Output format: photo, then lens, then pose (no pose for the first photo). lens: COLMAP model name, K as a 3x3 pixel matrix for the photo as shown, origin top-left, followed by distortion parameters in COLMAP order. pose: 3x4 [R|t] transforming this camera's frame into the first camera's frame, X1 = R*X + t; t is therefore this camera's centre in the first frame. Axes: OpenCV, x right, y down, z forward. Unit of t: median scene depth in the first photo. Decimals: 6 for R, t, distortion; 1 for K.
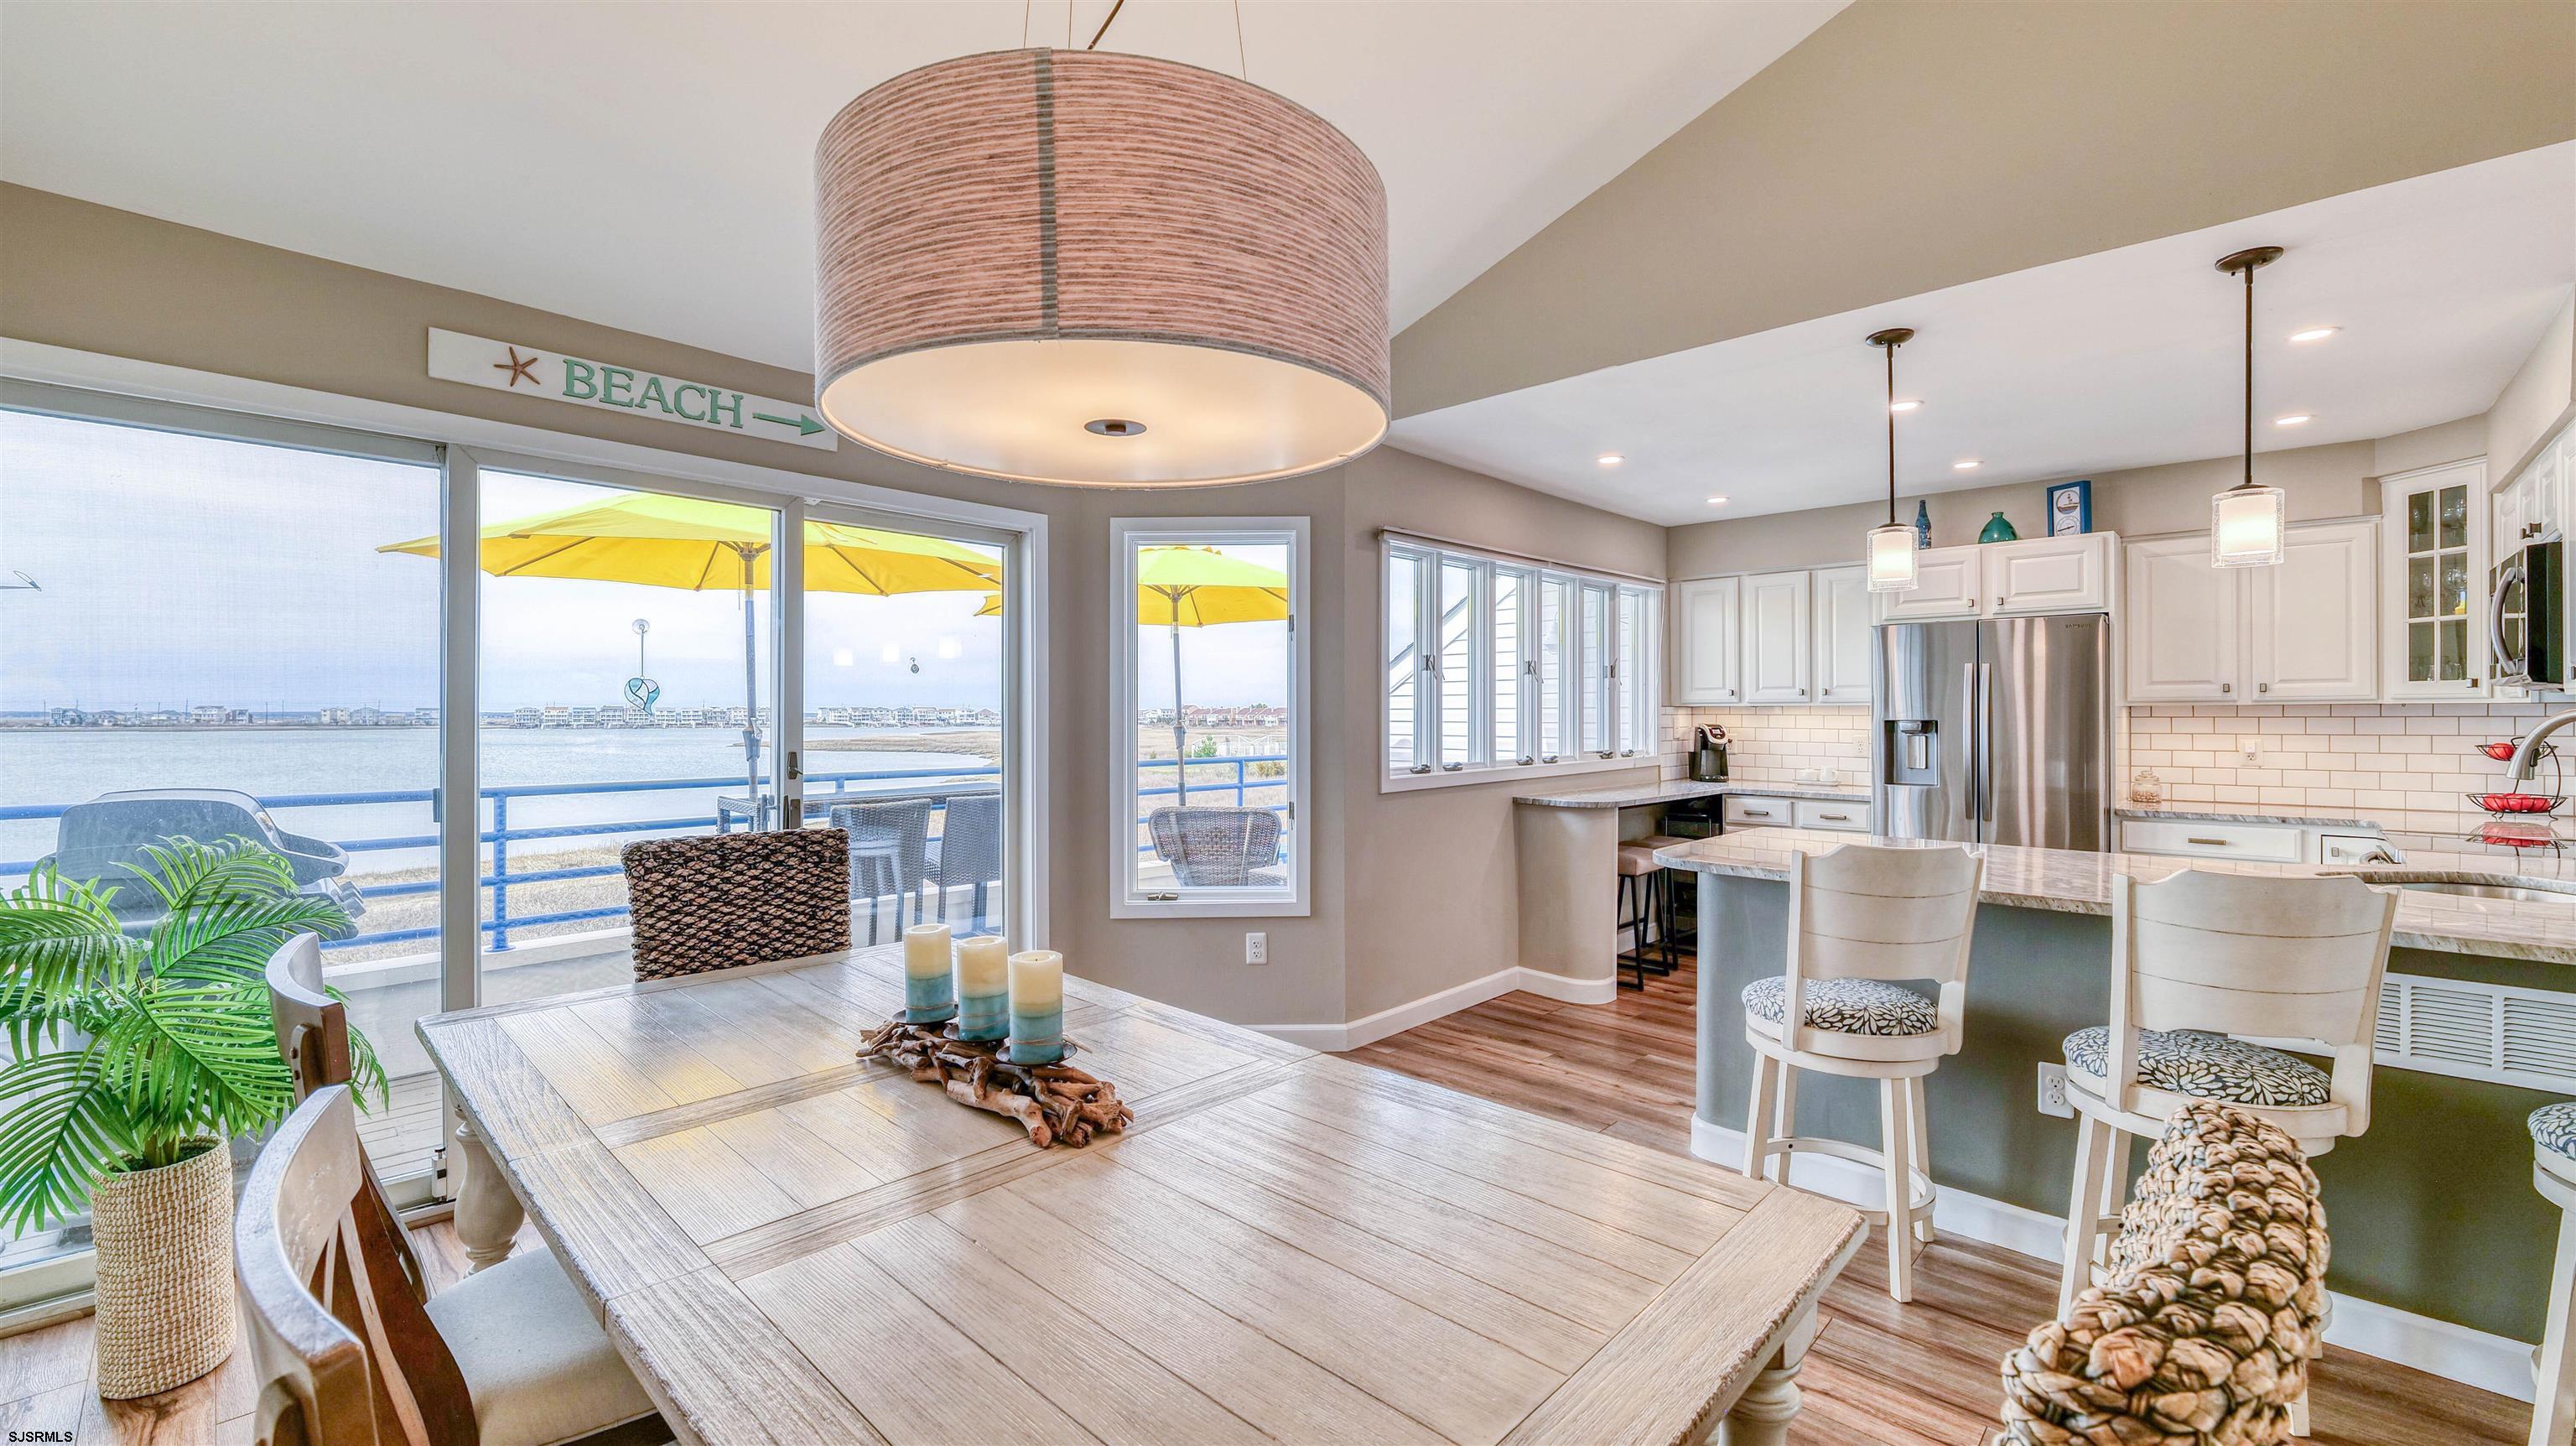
lens RADIAL K [[1046.3, 0, 1275.2], [0, 1046.3, 716.2], [0, 0, 1]] dist [-0.013843, 0.001498]
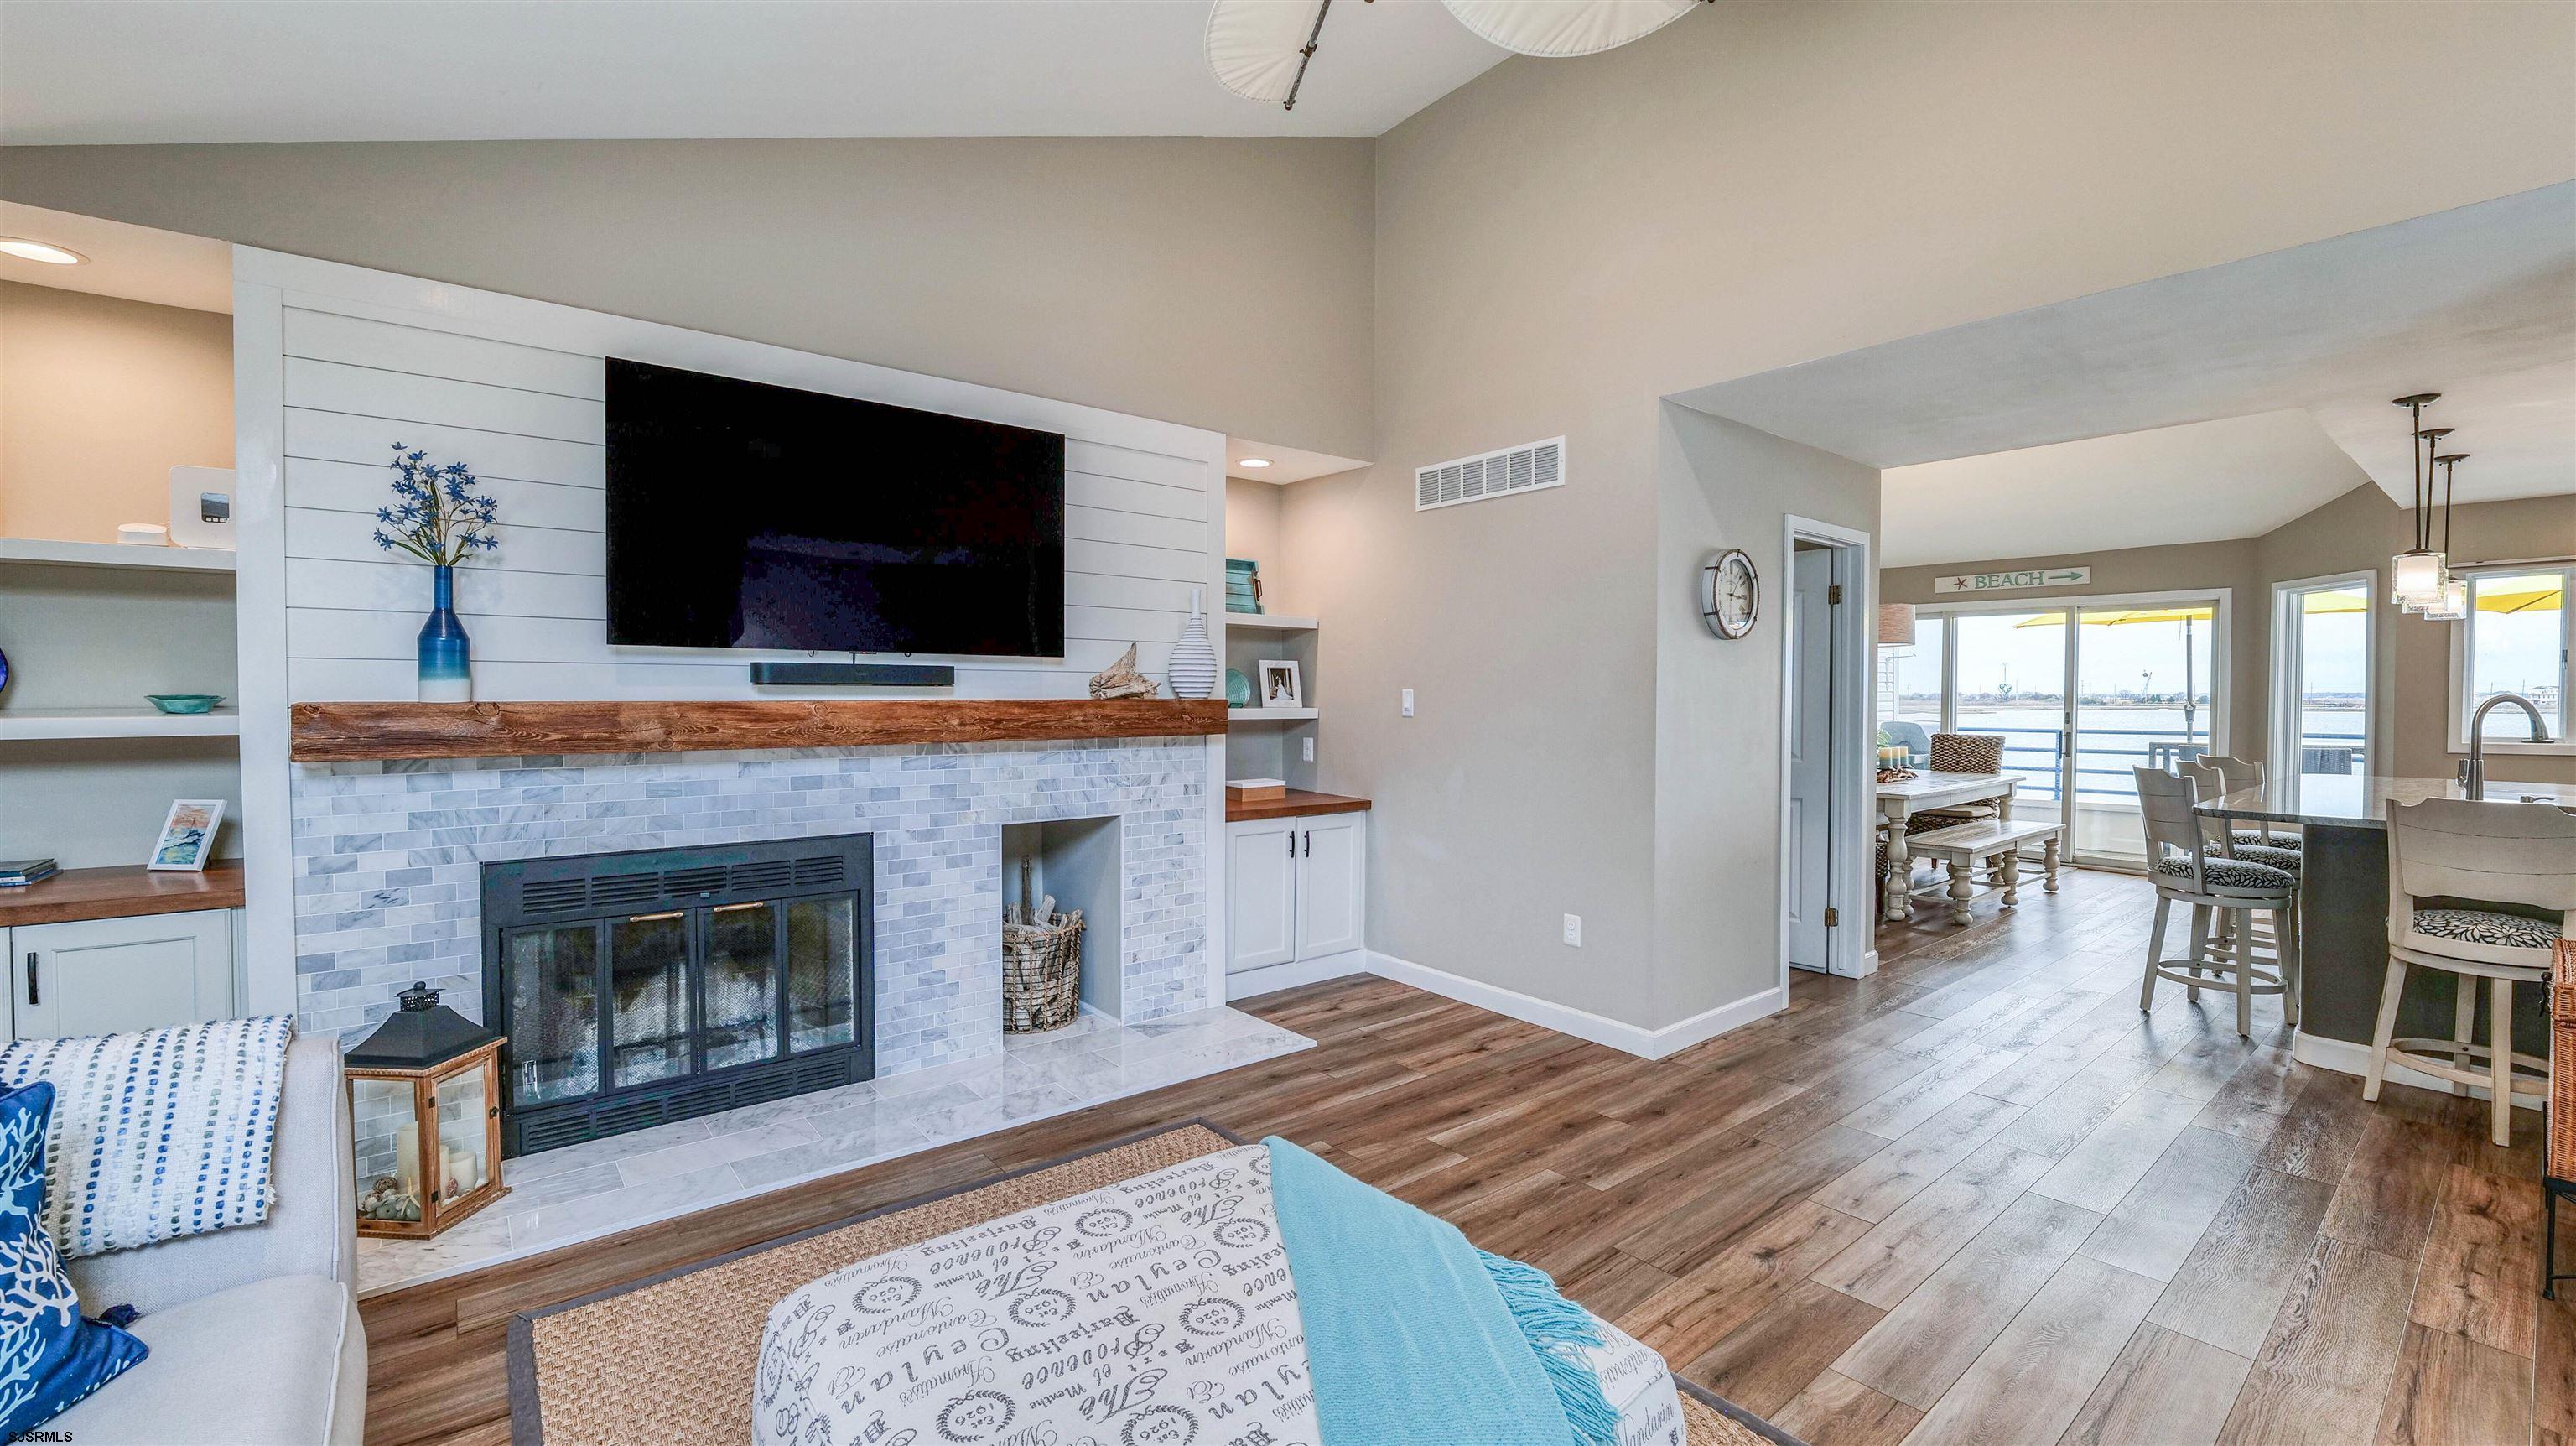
lens RADIAL K [[1048.2, 0, 1281.0], [0, 1048.2, 718.5], [0, 0, 1]] dist [-0.010813, -0.000109]
pose [[-0.121977, 0.021751, -0.992295, 1.618076], [-0.000893, 0.999757, 0.022025, -0.002838], [0.992533, 0.003573, -0.121928, -0.385056]]
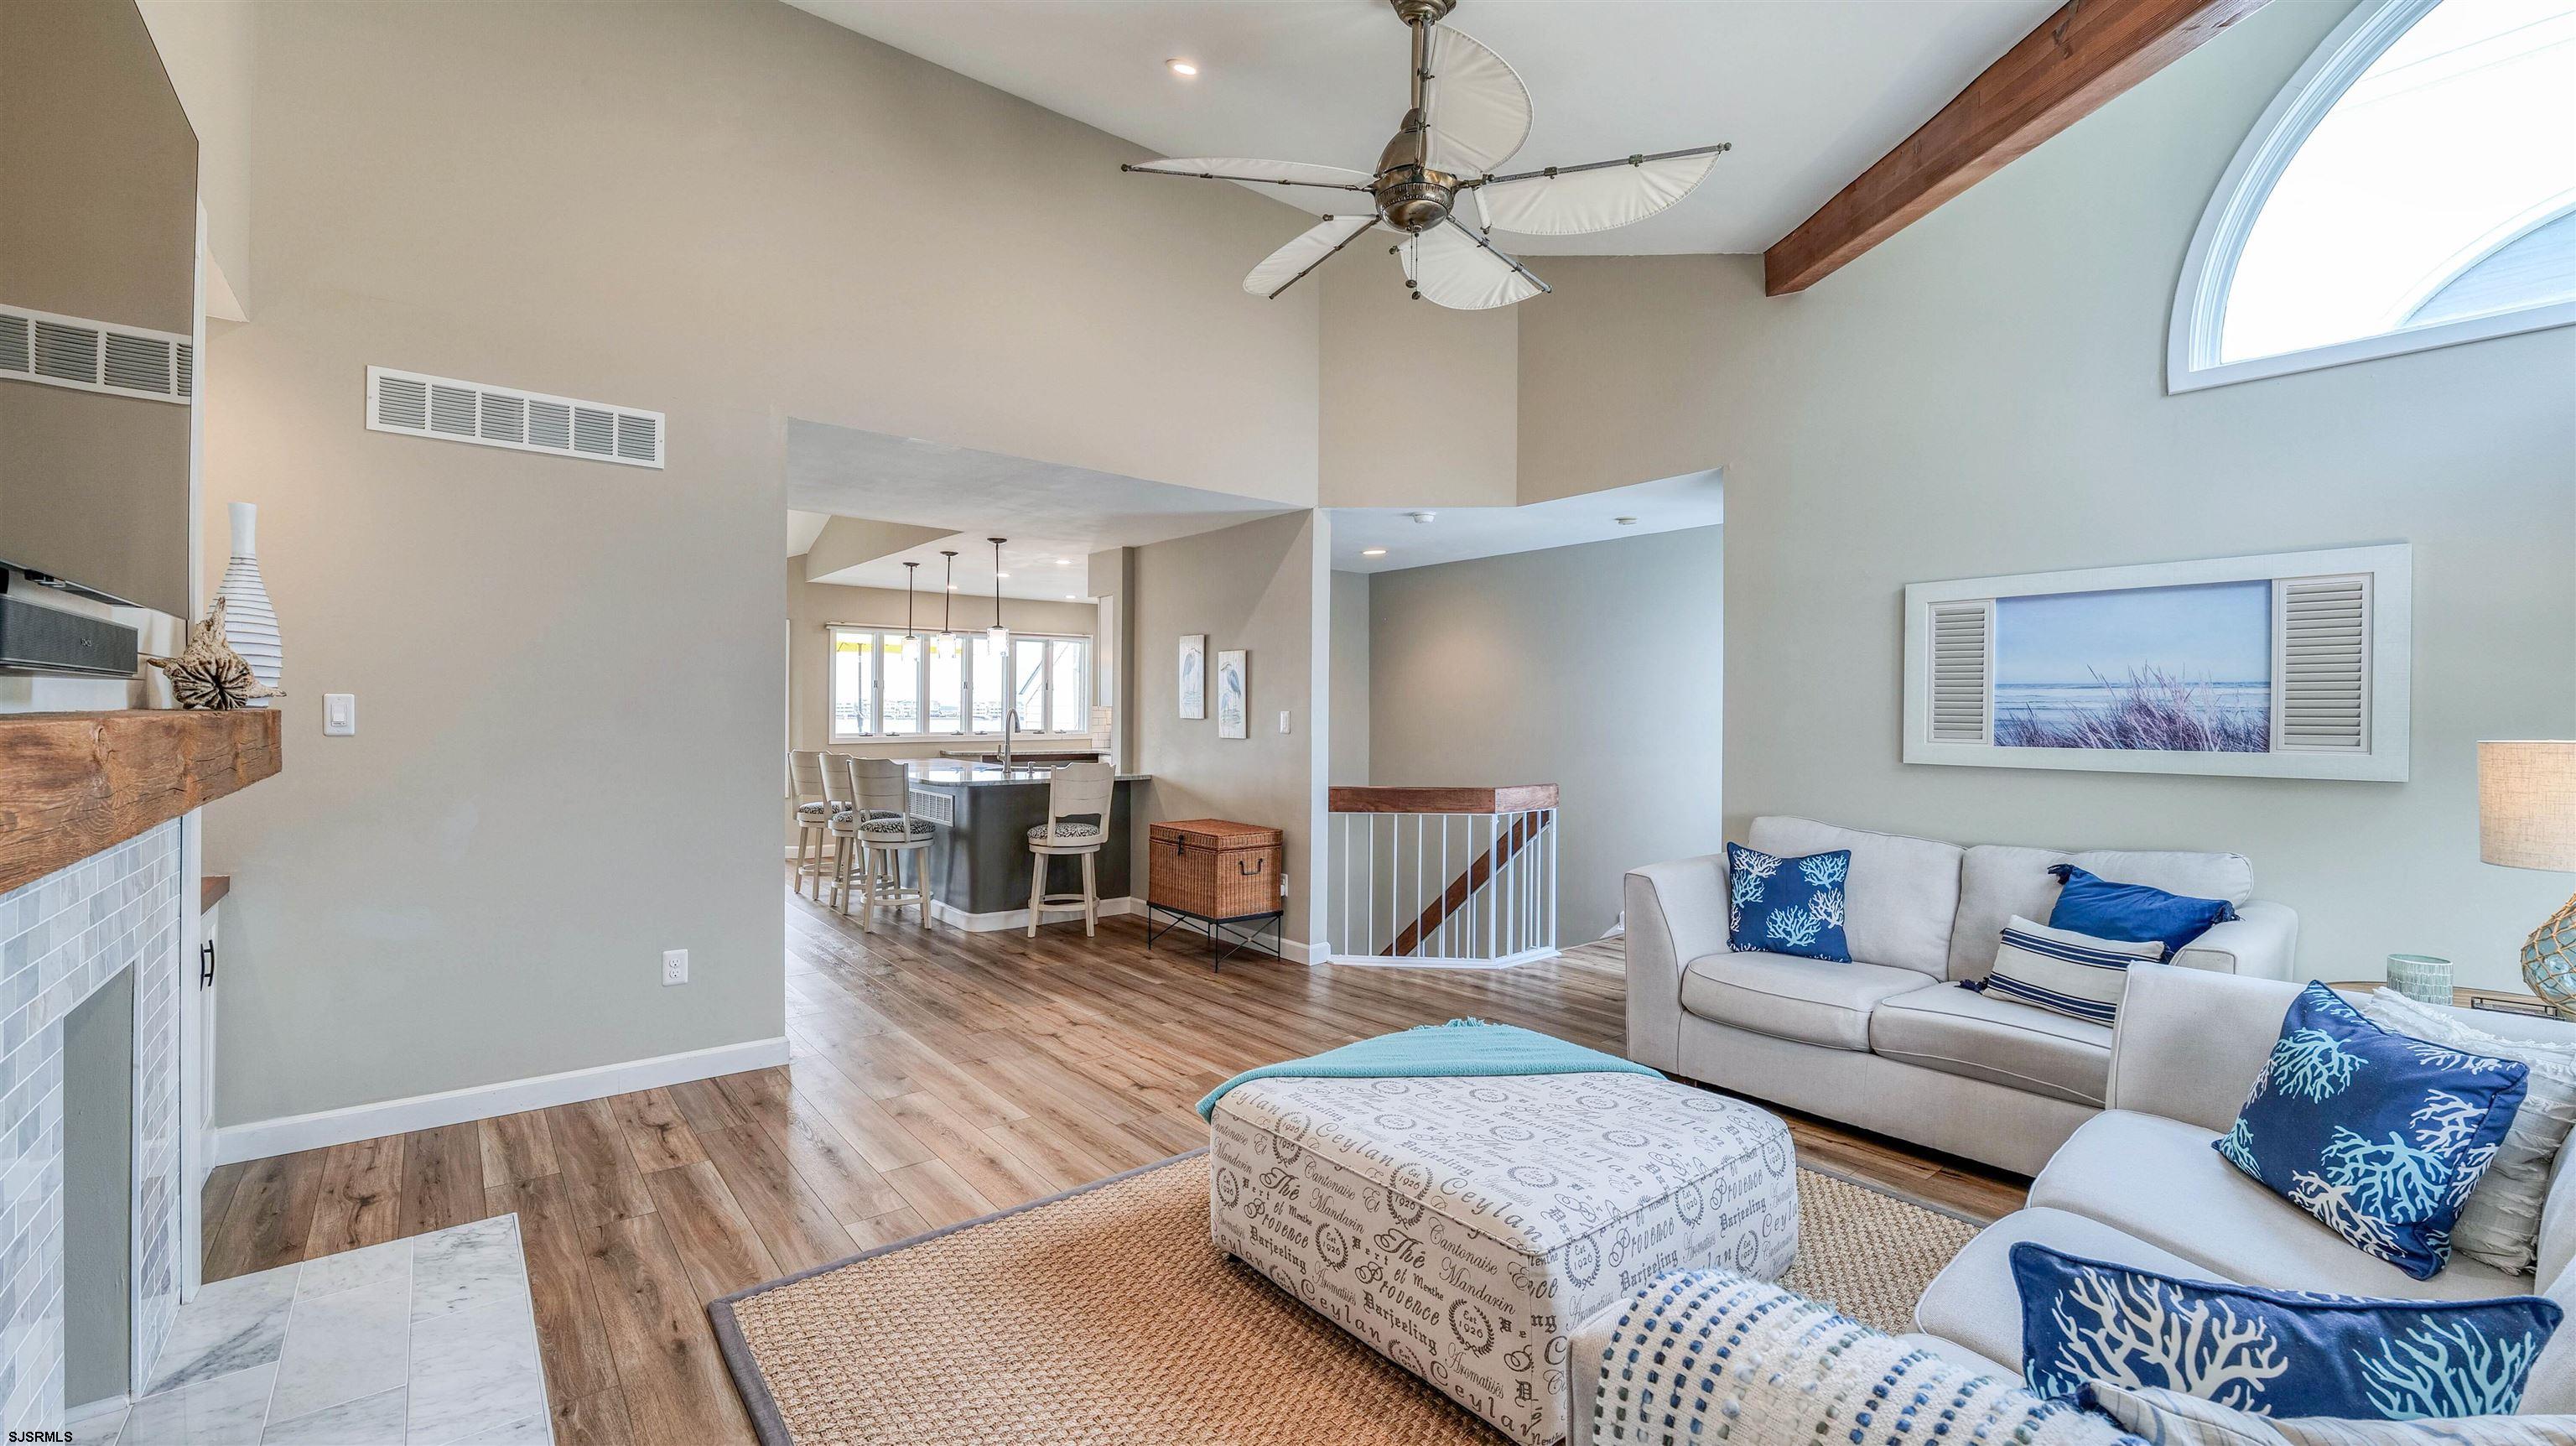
lens RADIAL K [[1046.3, 0, 1275.2], [0, 1046.3, 716.2], [0, 0, 1]] dist [-0.013843, 0.001498]
pose [[0.992553, 0.009233, -0.121461, 1.238505], [-0.008766, 0.999952, 0.004378, -0.002616], [0.121496, -0.003281, 0.992587, -1.012419]]
